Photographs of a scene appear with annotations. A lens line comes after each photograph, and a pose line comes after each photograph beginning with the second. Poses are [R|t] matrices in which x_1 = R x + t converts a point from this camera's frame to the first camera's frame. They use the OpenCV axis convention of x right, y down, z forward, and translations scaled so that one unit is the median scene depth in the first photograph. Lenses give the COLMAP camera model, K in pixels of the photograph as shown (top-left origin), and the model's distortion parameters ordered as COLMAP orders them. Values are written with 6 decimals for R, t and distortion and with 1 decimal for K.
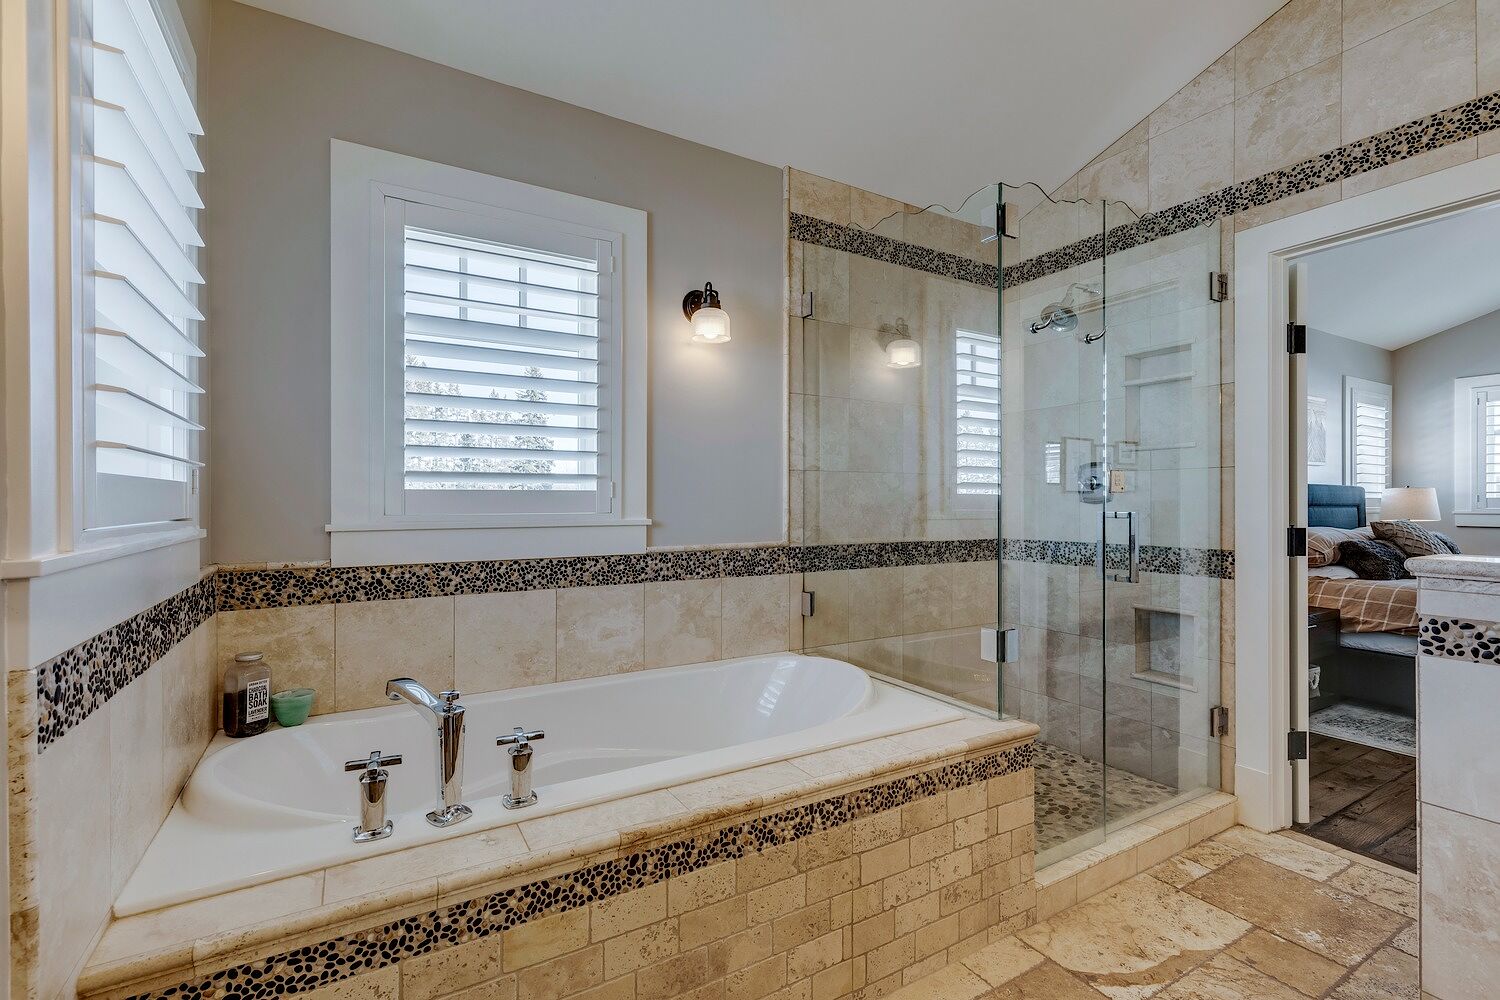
lens RADIAL K [[670.8, 0, 750.0], [0, 670.8, 500.0], [0, 0, 1]] dist [-0.000491, 0.000099]
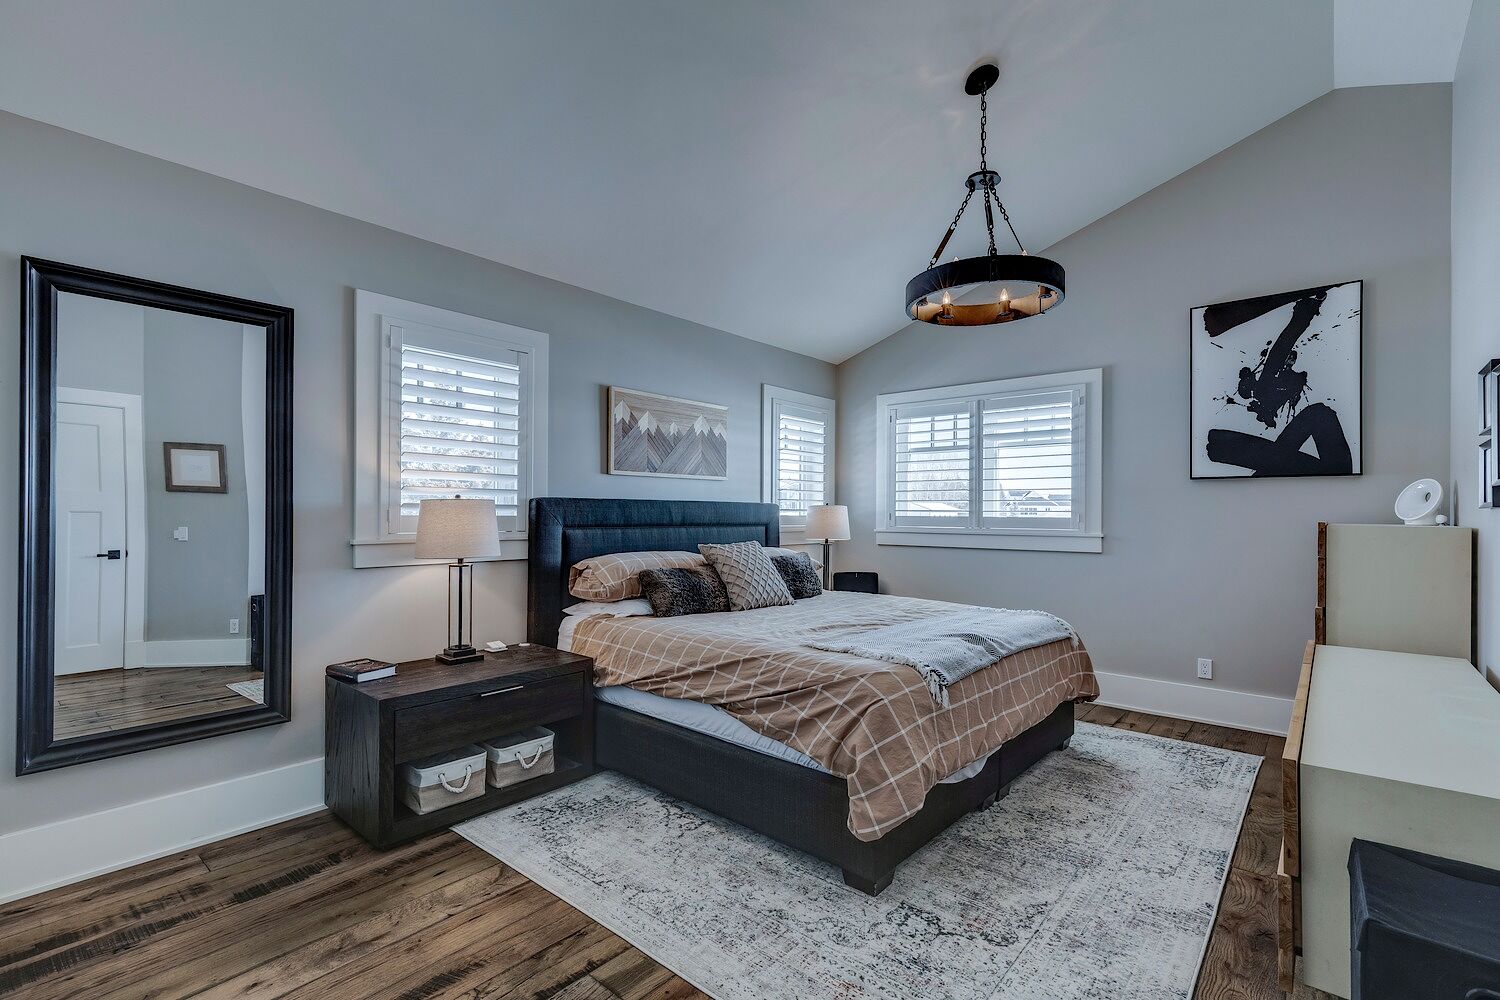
lens RADIAL K [[670.8, 0, 750.0], [0, 670.8, 500.0], [0, 0, 1]] dist [-0.000491, 0.000099]
pose [[0.948478, 0.006537, 0.316777, 0.567287], [-0.000275, 0.999804, -0.019809, -0.006879], [-0.316844, 0.018701, 0.948293, 0.125661]]
